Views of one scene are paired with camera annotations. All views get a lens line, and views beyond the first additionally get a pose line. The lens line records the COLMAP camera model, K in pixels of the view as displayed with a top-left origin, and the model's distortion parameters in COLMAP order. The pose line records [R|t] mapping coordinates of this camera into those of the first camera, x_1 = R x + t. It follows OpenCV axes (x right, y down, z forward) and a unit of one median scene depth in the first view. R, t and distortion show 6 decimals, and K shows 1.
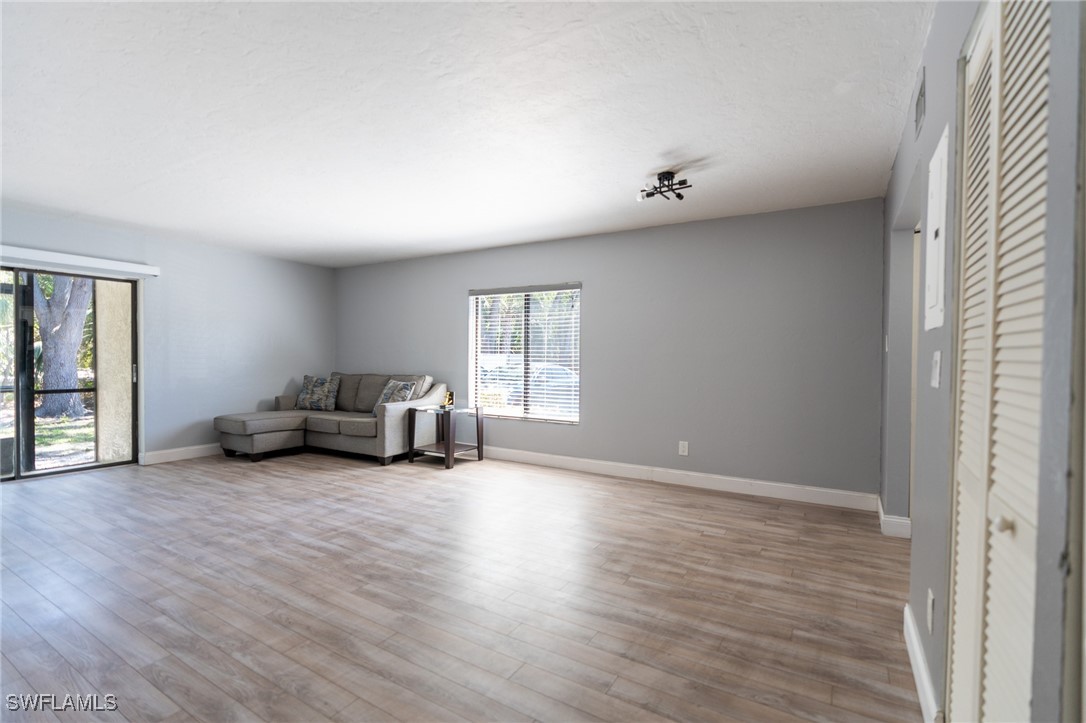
lens RADIAL K [[493.1, 0, 545.6], [0, 493.1, 363.4], [0, 0, 1]] dist [-0.011171, 0.004919]
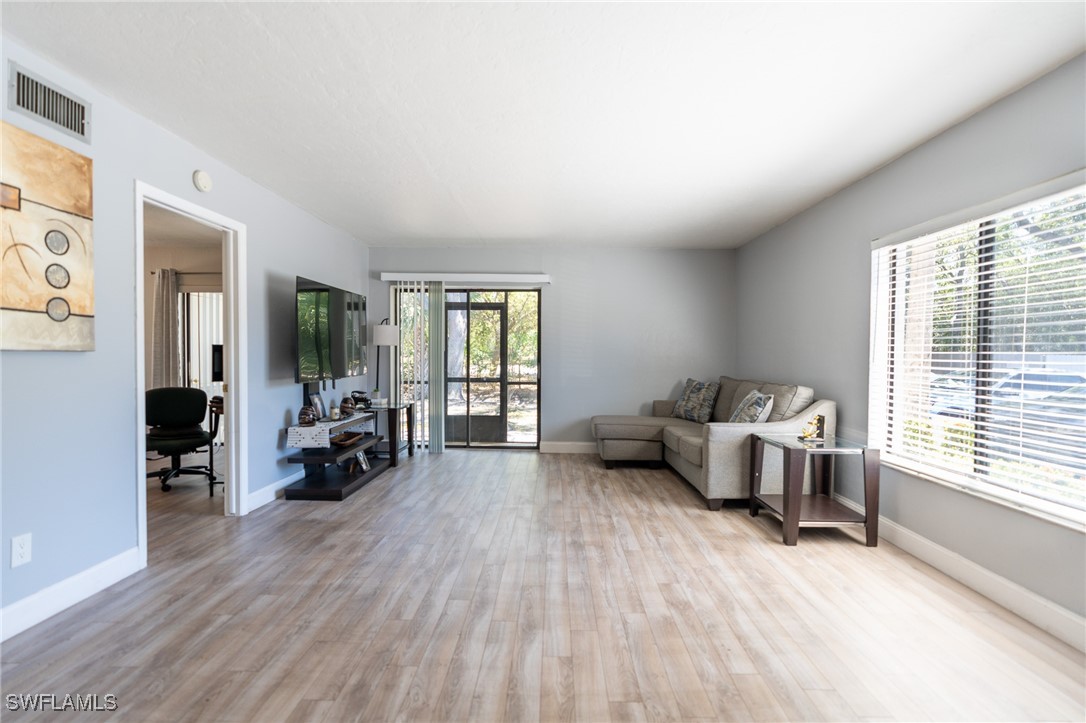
lens RADIAL K [[493.1, 0, 545.6], [0, 493.1, 363.4], [0, 0, 1]] dist [-0.011171, 0.004919]
pose [[0.502333, 0.012774, -0.864580, 0.220943], [-0.013756, 0.999882, 0.006780, -0.007349], [0.864565, 0.008487, 0.502450, 0.583971]]
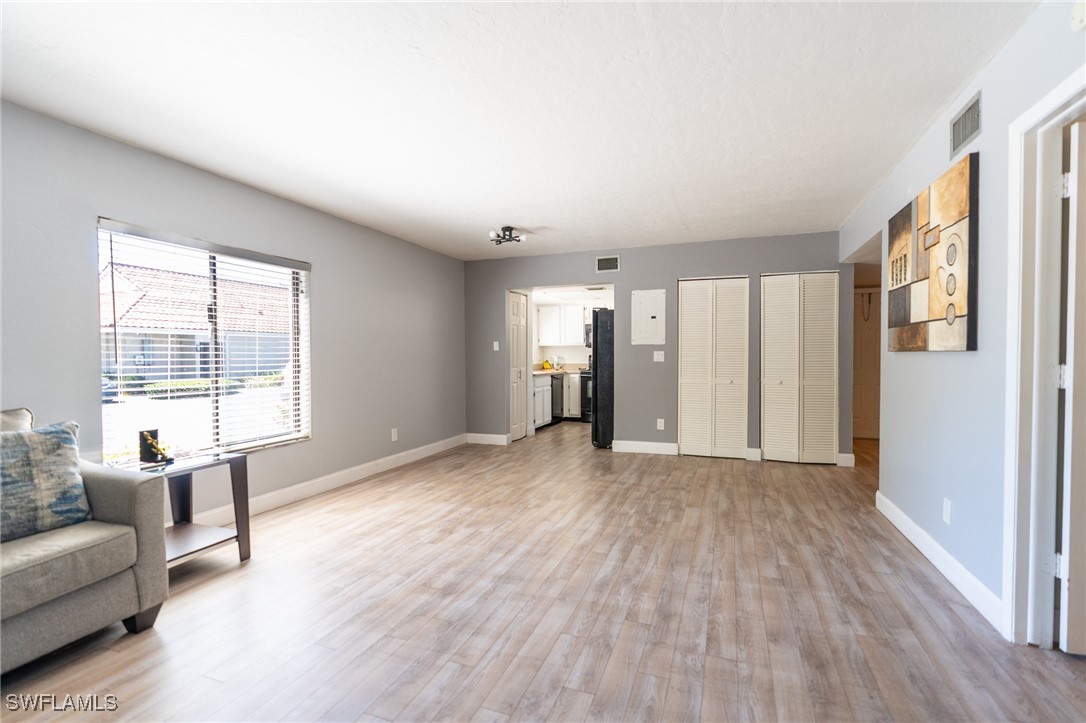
lens RADIAL K [[493.1, 0, 545.6], [0, 493.1, 363.4], [0, 0, 1]] dist [-0.011171, 0.004919]
pose [[-0.184025, -0.022938, 0.982654, -1.047015], [0.017268, 0.999498, 0.026565, -0.019938], [-0.982770, 0.021857, -0.183537, 1.003915]]
